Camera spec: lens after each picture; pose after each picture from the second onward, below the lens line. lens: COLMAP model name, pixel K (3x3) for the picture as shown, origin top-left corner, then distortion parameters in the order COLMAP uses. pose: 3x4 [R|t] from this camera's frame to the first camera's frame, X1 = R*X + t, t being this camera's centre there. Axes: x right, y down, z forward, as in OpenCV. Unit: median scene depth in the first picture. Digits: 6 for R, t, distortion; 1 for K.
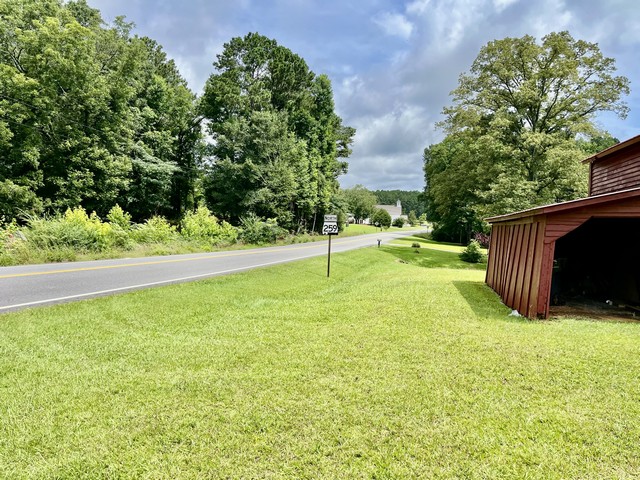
lens RADIAL K [[488.8, 0, 320.0], [0, 488.8, 240.0], [0, 0, 1]] dist [0.060629, -0.075716]
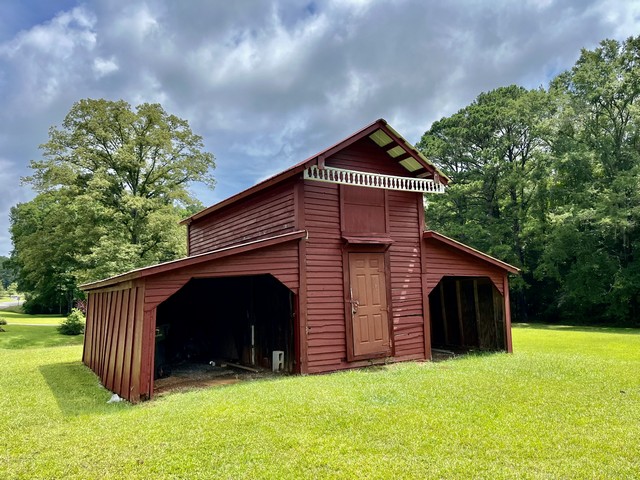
lens RADIAL K [[488.8, 0, 320.0], [0, 488.8, 240.0], [0, 0, 1]] dist [0.060629, -0.075716]
pose [[0.725776, 0.004881, 0.687914, 0.018908], [0.084128, 0.991839, -0.095797, -0.001838], [-0.682768, 0.127400, 0.719443, 0.034361]]
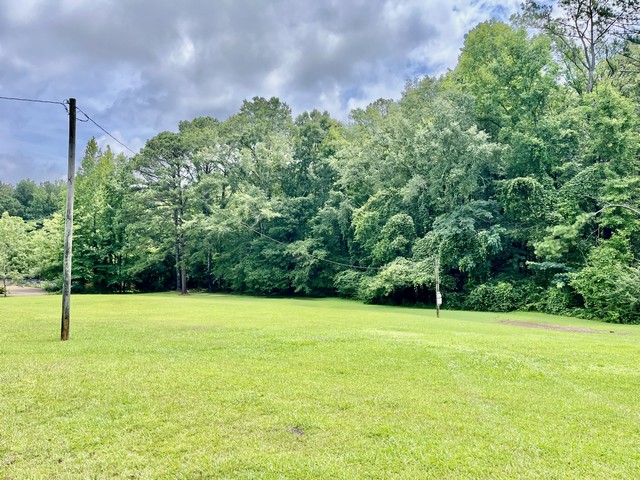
lens RADIAL K [[488.8, 0, 320.0], [0, 488.8, 240.0], [0, 0, 1]] dist [0.060629, -0.075716]
pose [[0.513133, -0.011927, 0.858226, -0.013536], [0.056209, 0.998224, -0.019735, 0.001353], [-0.856467, 0.058367, 0.512892, -0.547901]]
